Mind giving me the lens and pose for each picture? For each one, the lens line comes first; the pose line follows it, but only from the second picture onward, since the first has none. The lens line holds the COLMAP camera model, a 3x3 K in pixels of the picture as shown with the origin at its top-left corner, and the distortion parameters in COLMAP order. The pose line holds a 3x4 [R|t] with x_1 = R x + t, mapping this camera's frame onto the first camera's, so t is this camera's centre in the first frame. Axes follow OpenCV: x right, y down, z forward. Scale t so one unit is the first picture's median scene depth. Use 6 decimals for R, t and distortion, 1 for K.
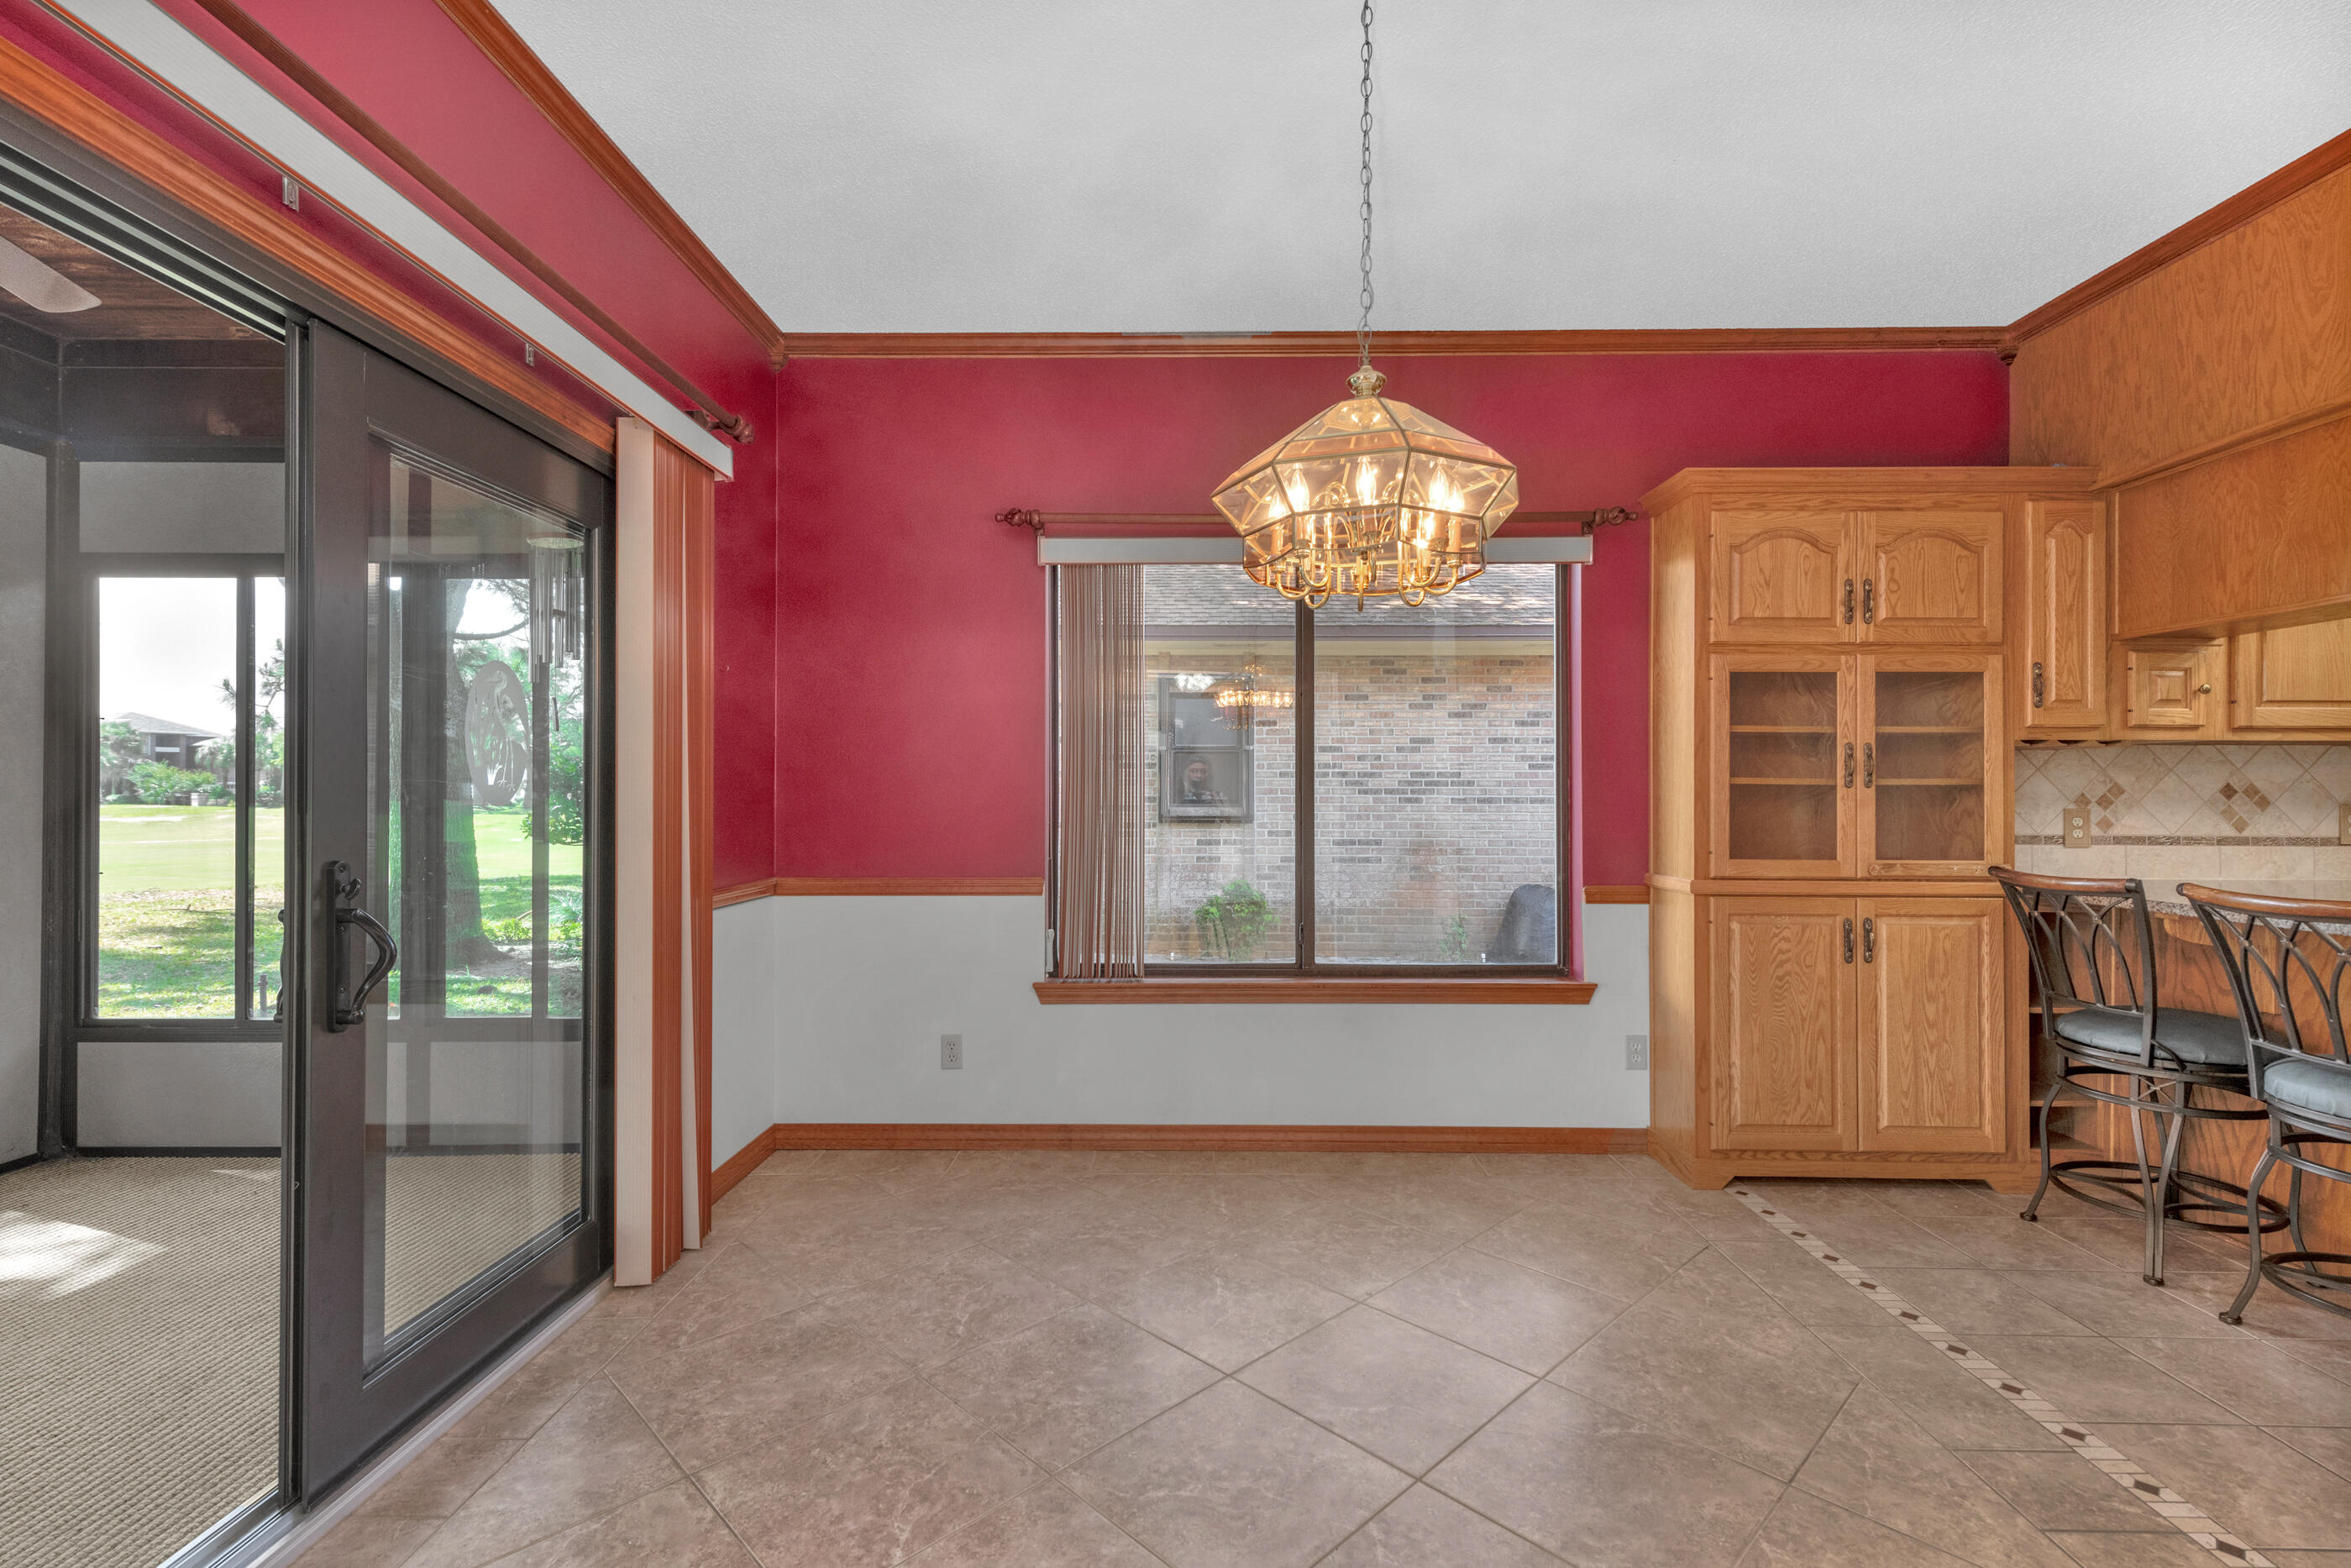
lens RADIAL K [[1063.9, 0, 1218.1], [0, 1063.9, 782.2], [0, 0, 1]] dist [0.013785, -0.003940]
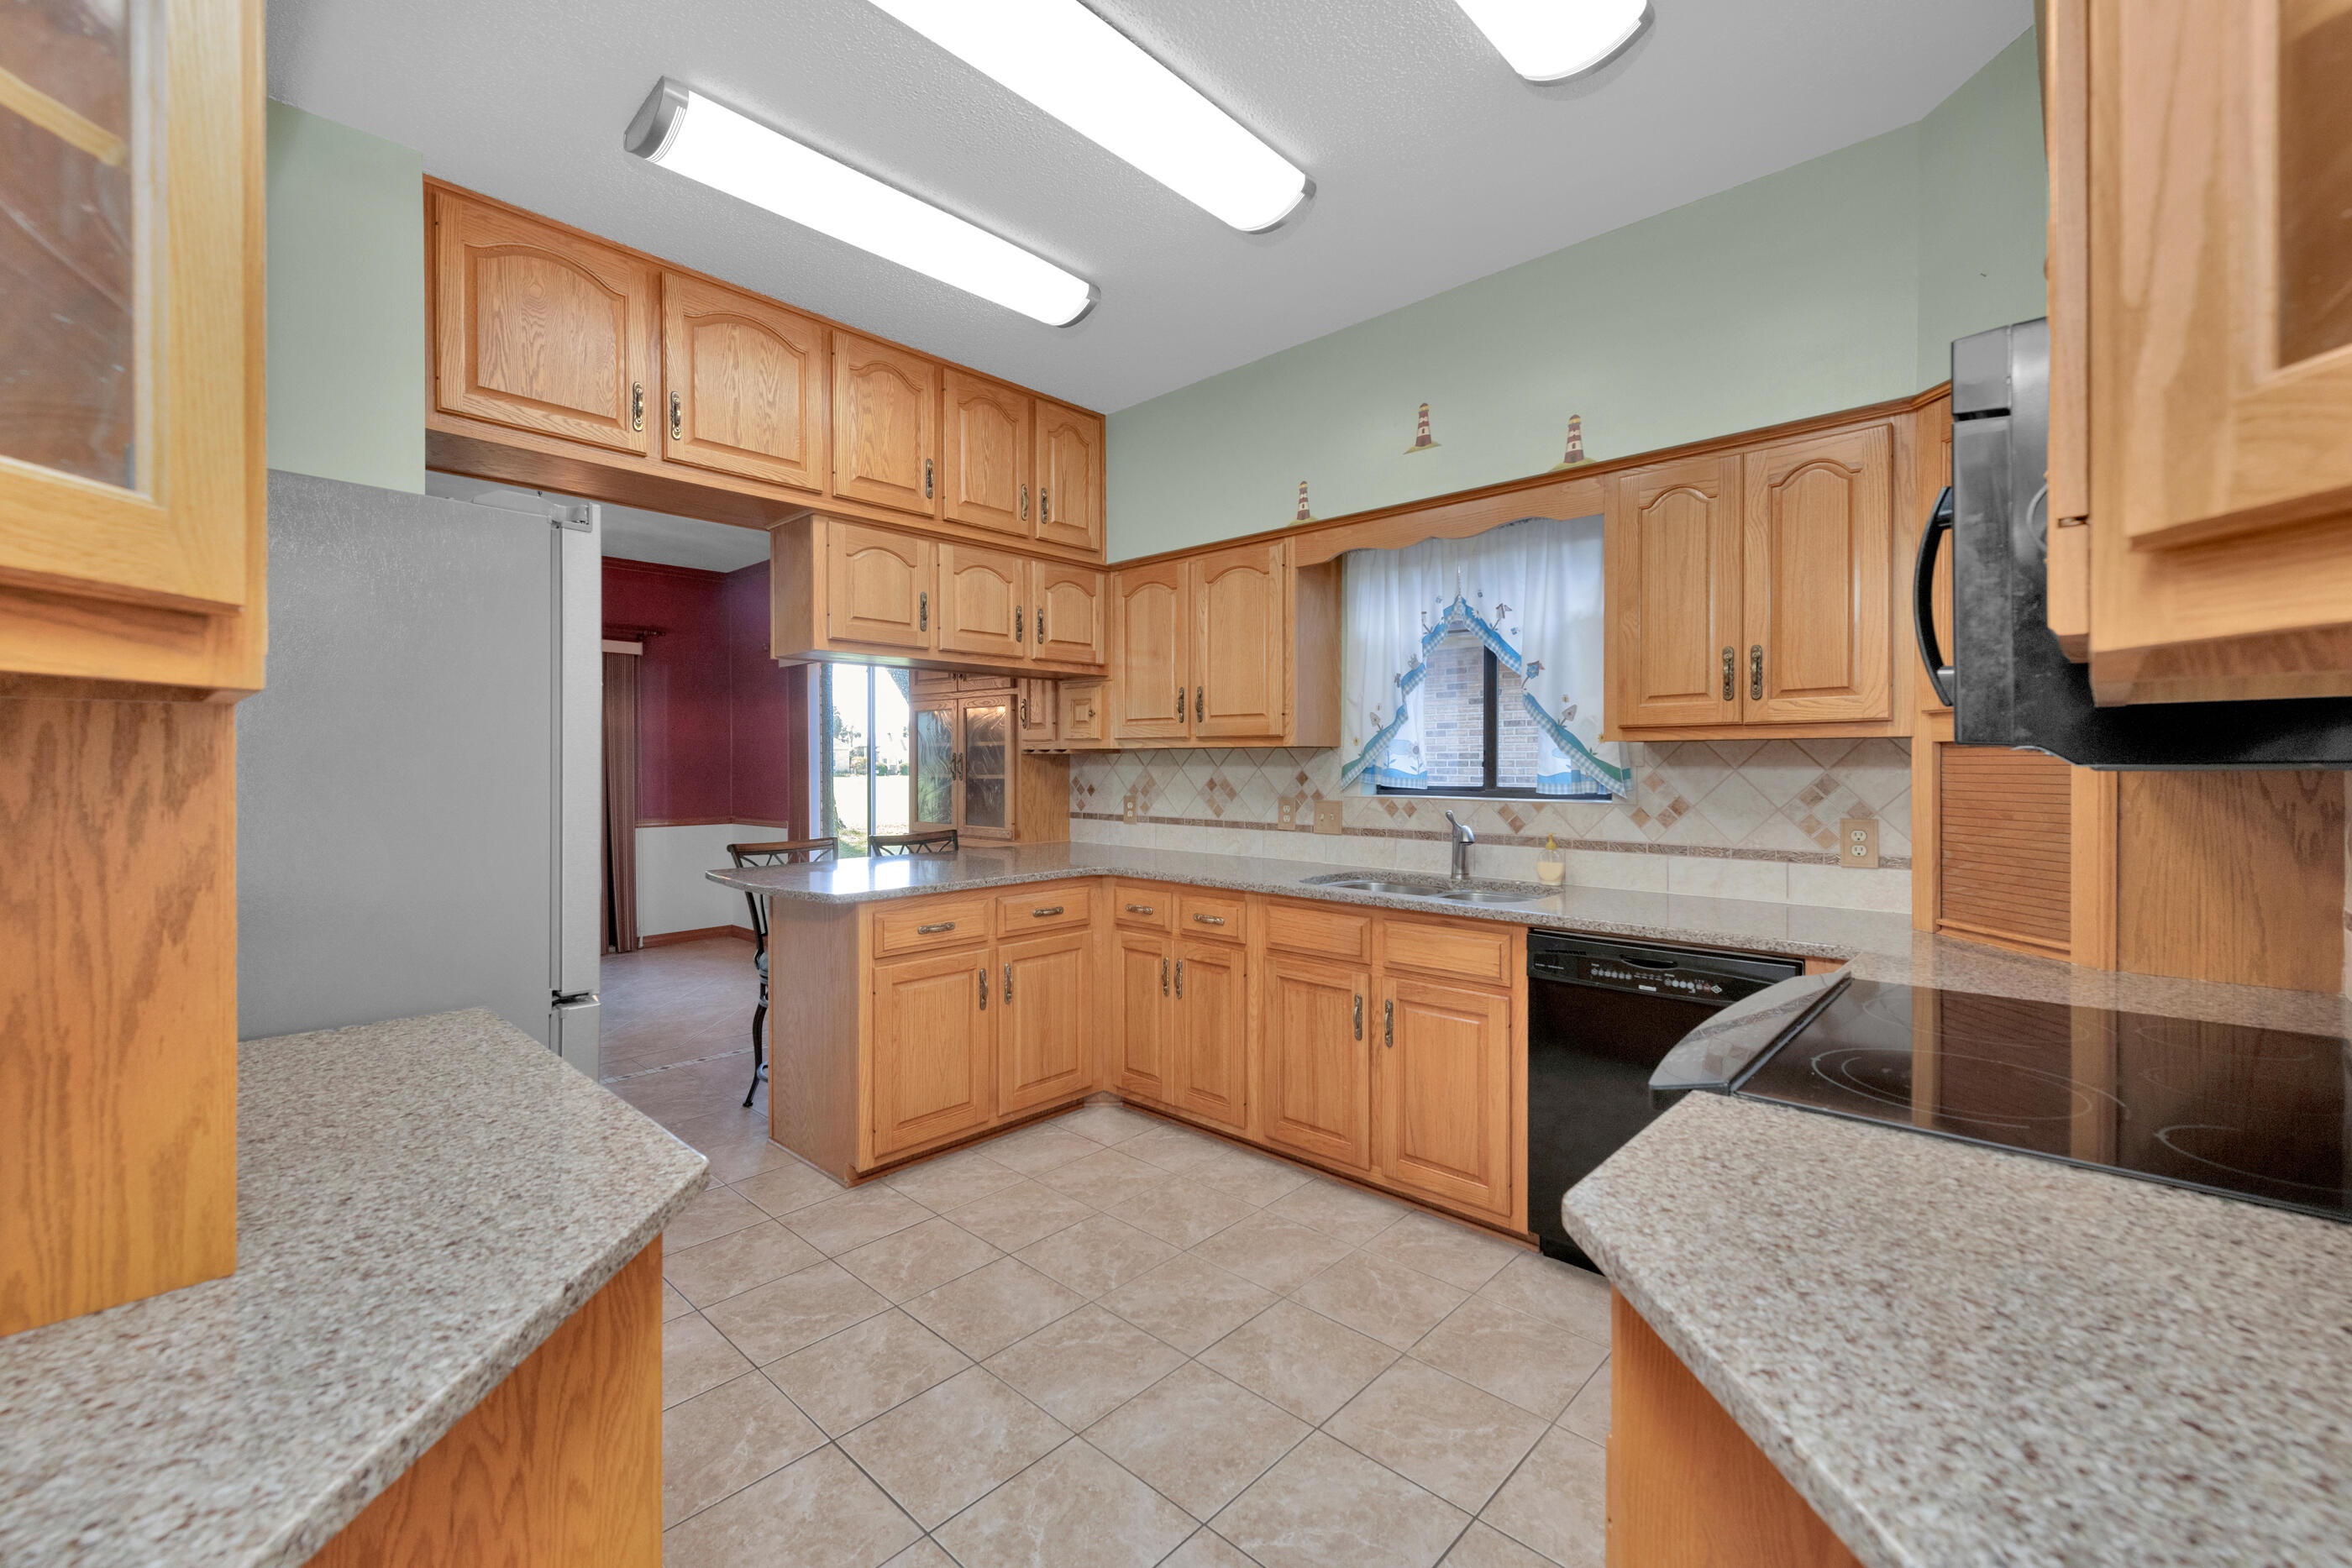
lens RADIAL K [[976.5, 0, 1170.7], [0, 976.5, 768.7], [0, 0, 1]] dist [0.010912, -0.001807]
pose [[0.722158, 0.001168, -0.691727, 1.726008], [0.011659, 0.999836, 0.013860, -0.027290], [0.691630, -0.018074, 0.722026, 0.123427]]
